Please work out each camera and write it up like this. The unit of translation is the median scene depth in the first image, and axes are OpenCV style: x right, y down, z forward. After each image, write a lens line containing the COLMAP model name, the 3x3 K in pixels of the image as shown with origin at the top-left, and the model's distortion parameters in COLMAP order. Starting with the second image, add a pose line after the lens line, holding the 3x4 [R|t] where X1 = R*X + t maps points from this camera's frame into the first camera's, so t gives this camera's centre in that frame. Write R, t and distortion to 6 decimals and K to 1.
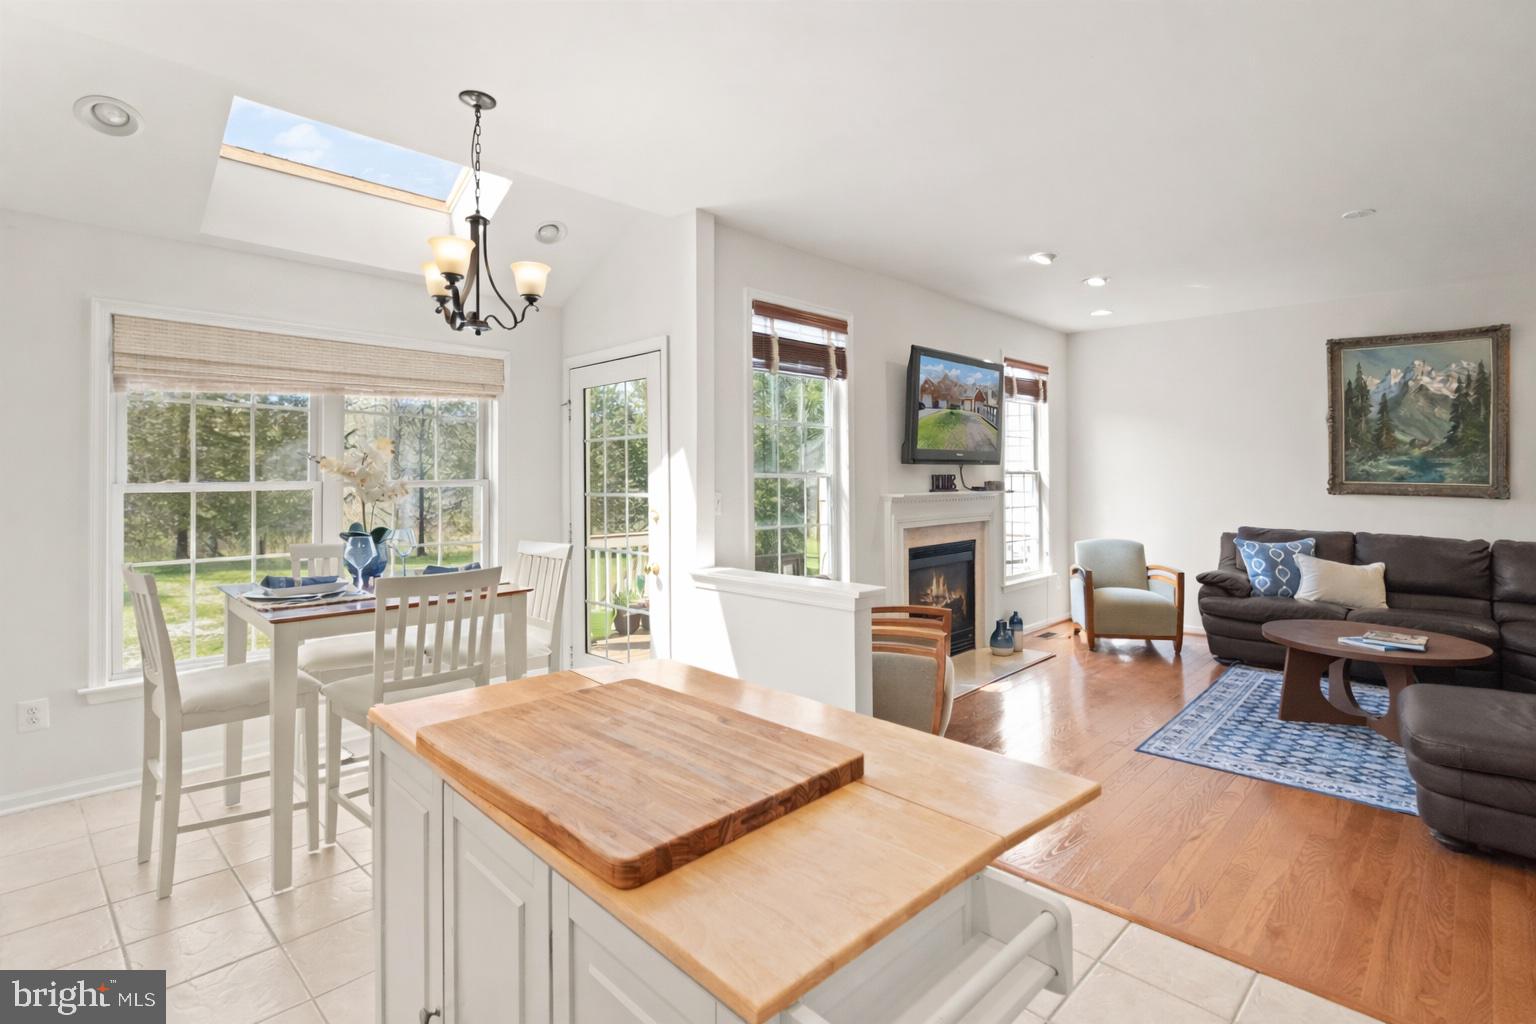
lens RADIAL K [[755.4, 0, 762.2], [0, 755.4, 472.1], [0, 0, 1]] dist [0.000010, 0.000667]
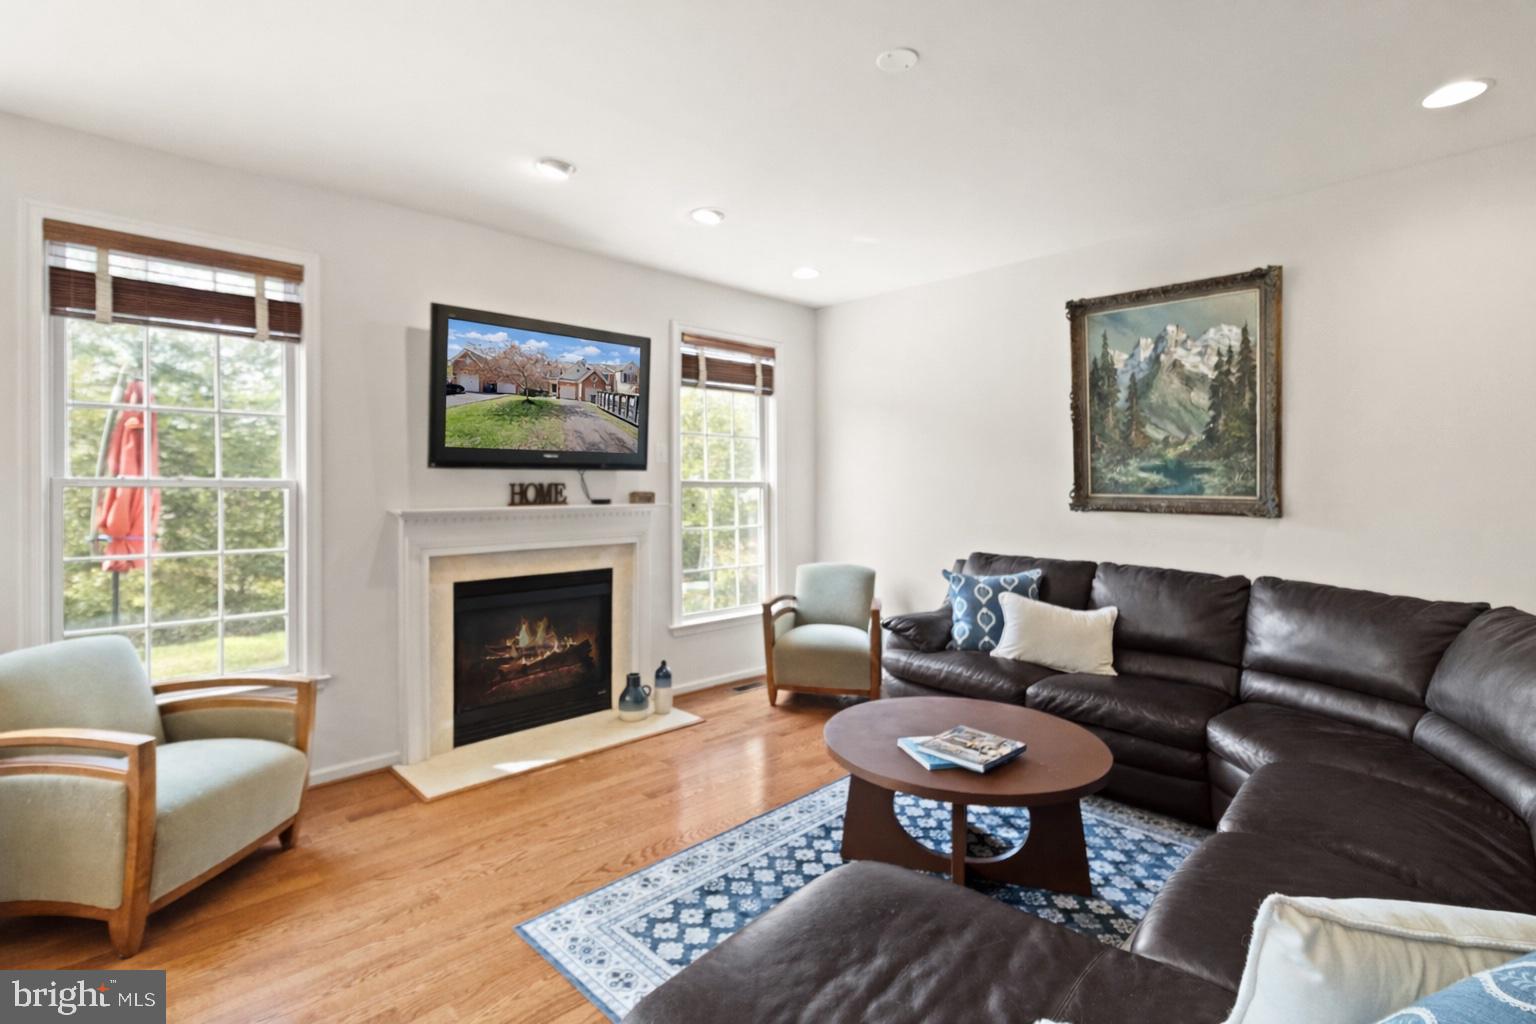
lens RADIAL K [[725.8, 0, 766.4], [0, 725.8, 488.8], [0, 0, 1]] dist [-0.000382, 0.000191]
pose [[0.999316, 0.001580, -0.036959, 0.507515], [-0.001234, 0.999955, 0.009396, 0.001605], [0.036972, -0.009344, 0.999273, 0.292579]]
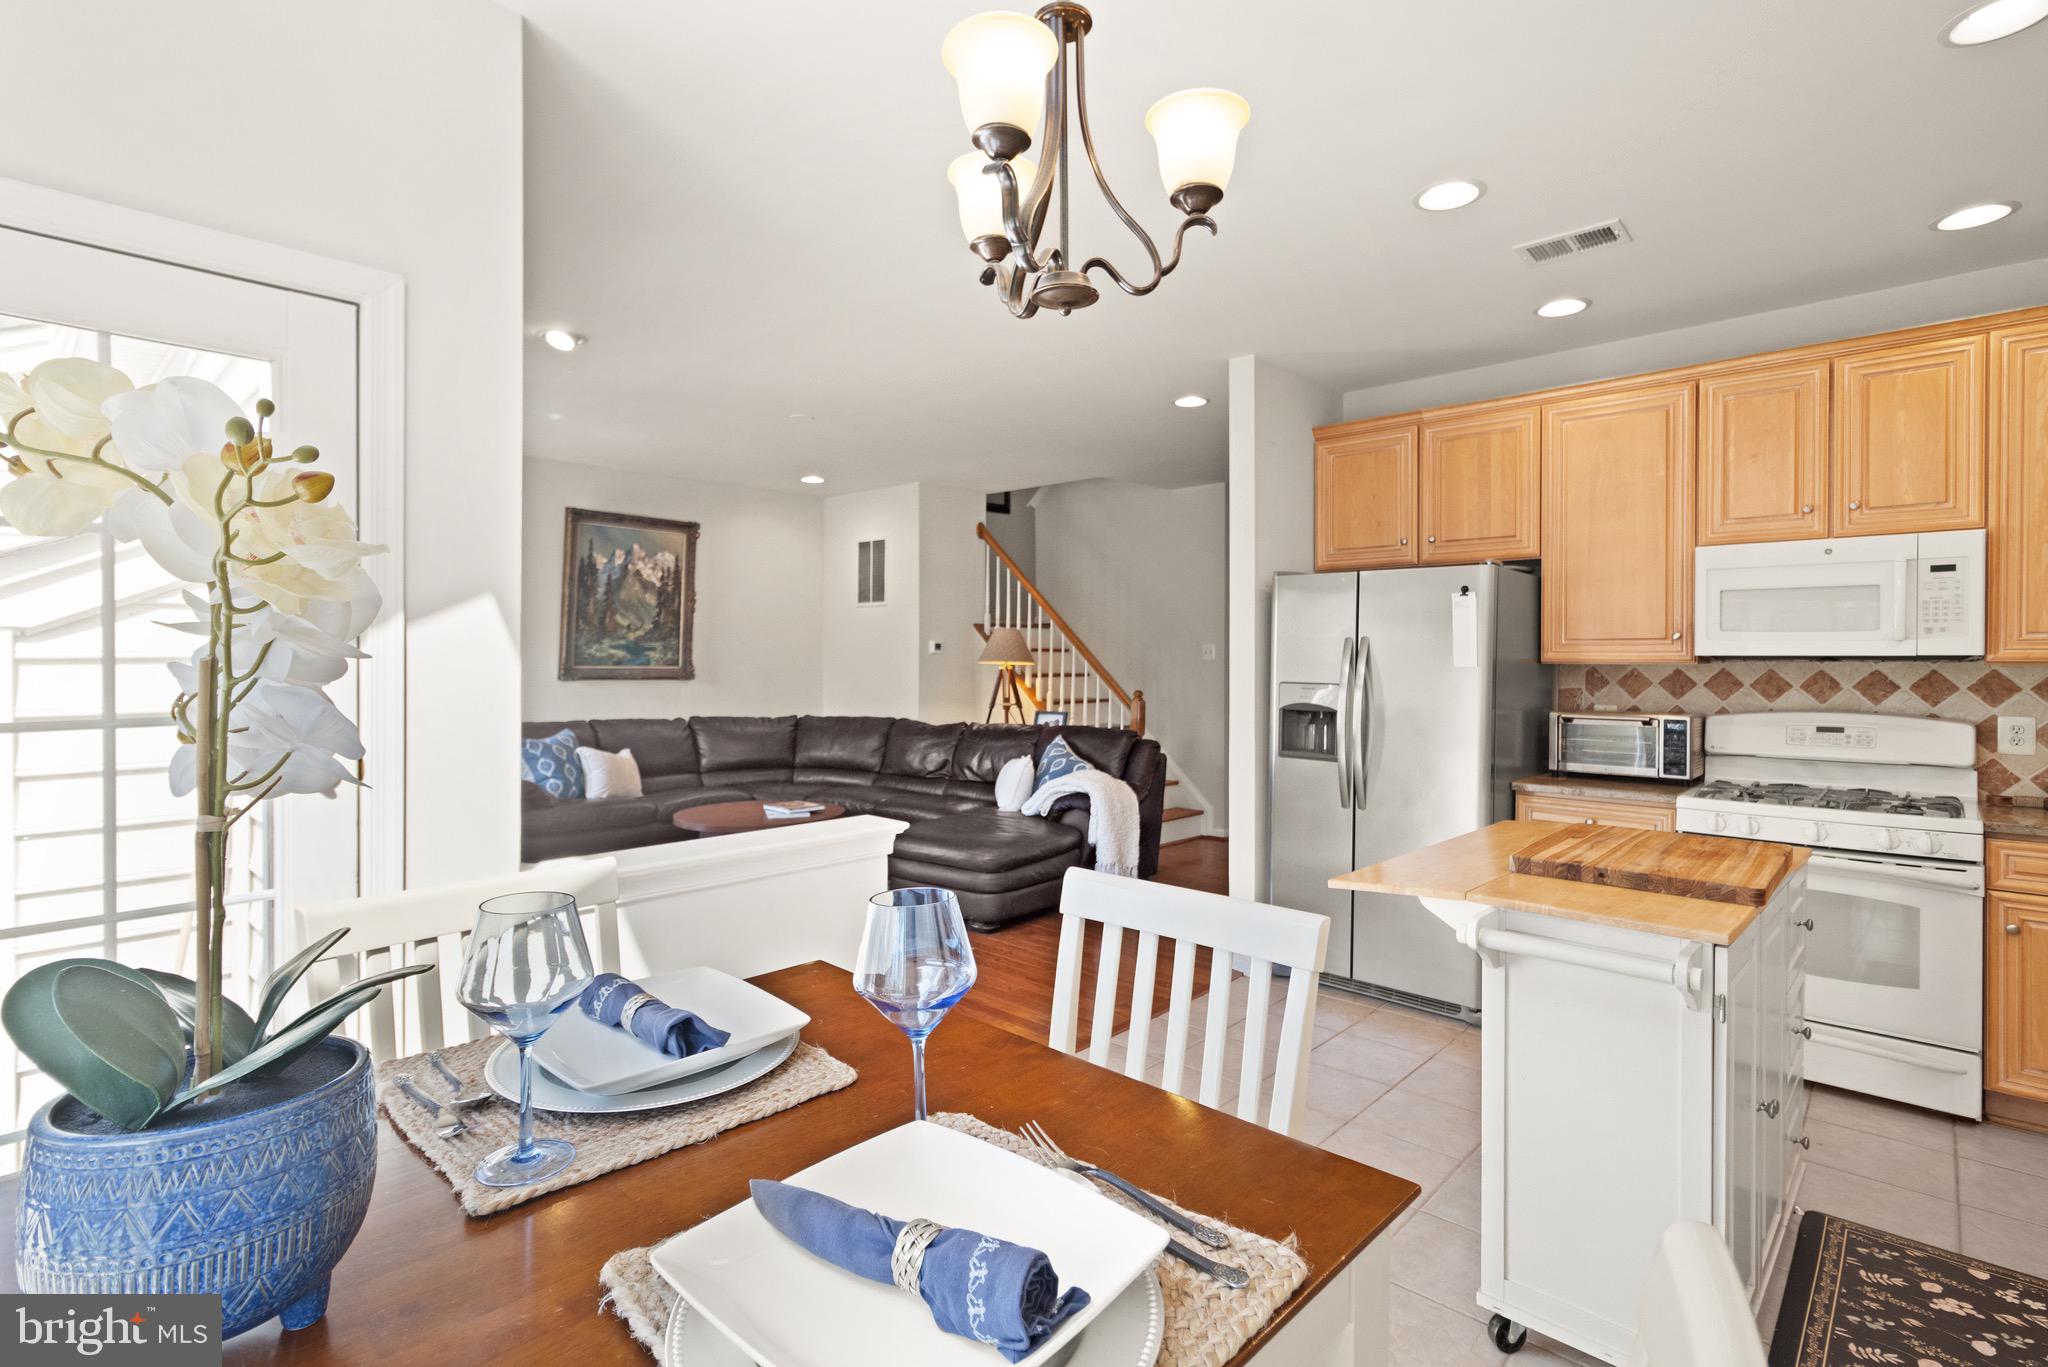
lens RADIAL K [[985.5, 0, 1015.7], [0, 985.5, 659.8], [0, 0, 1]] dist [0.000085, 0.000085]
pose [[-0.017259, -0.000901, 0.999851, -0.453455], [-0.005512, 0.999984, 0.000806, 0.001387], [-0.999836, -0.005498, -0.017264, 0.515172]]
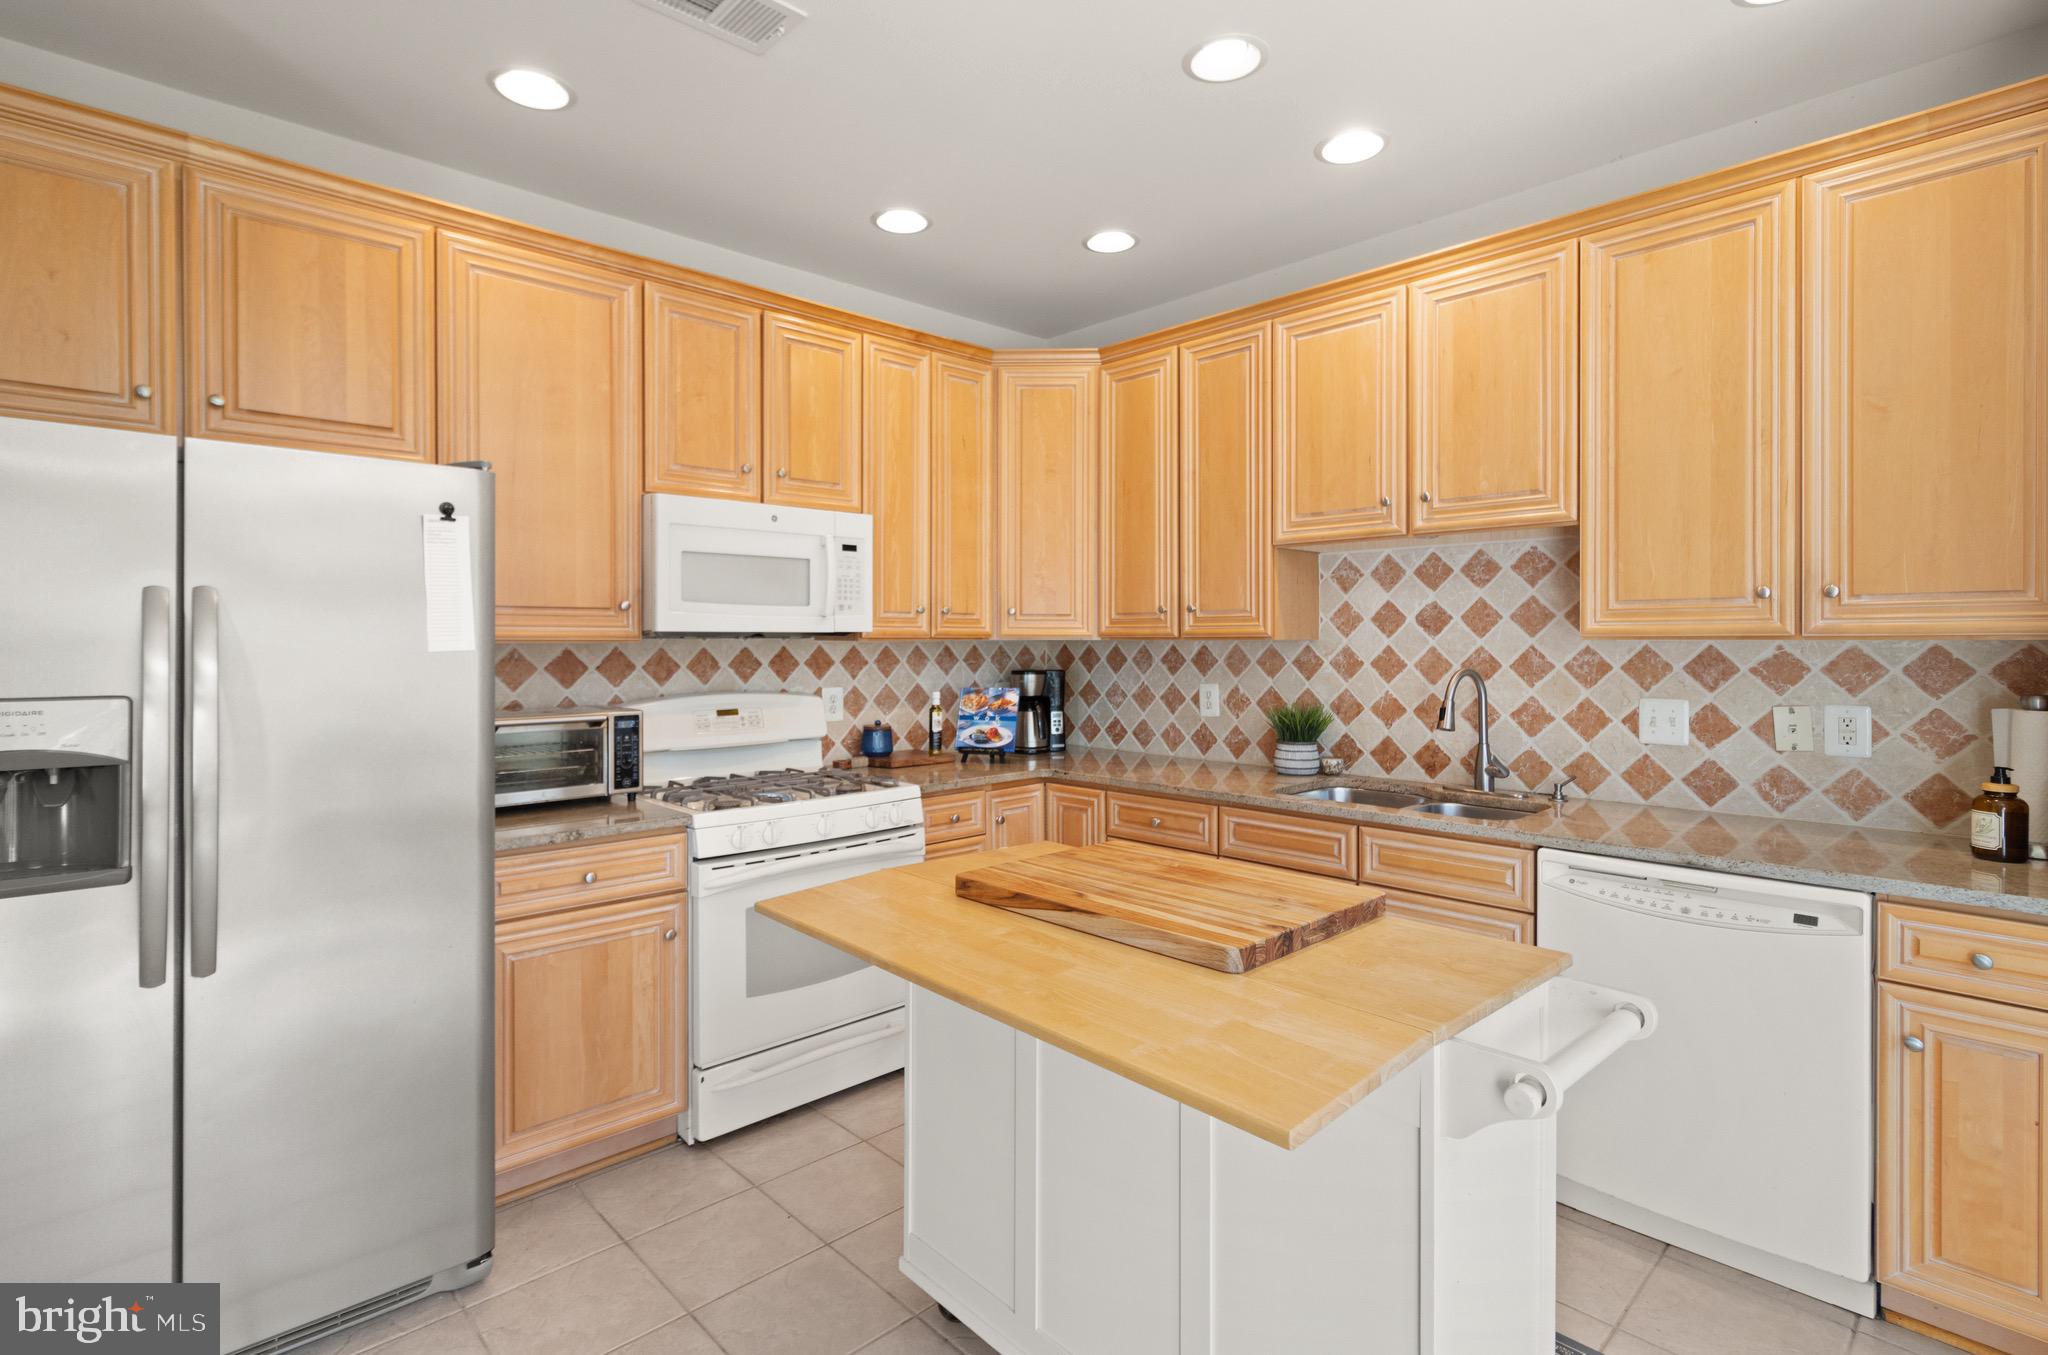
lens RADIAL K [[984.1, 0, 1017.3], [0, 984.1, 642.9], [0, 0, 1]] dist [0.002093, 0.000245]
pose [[-0.999170, 0.002582, 0.040642, -0.002393], [0.002640, 0.999996, 0.001370, 0.002381], [-0.040638, 0.001476, -0.999173, 0.557382]]
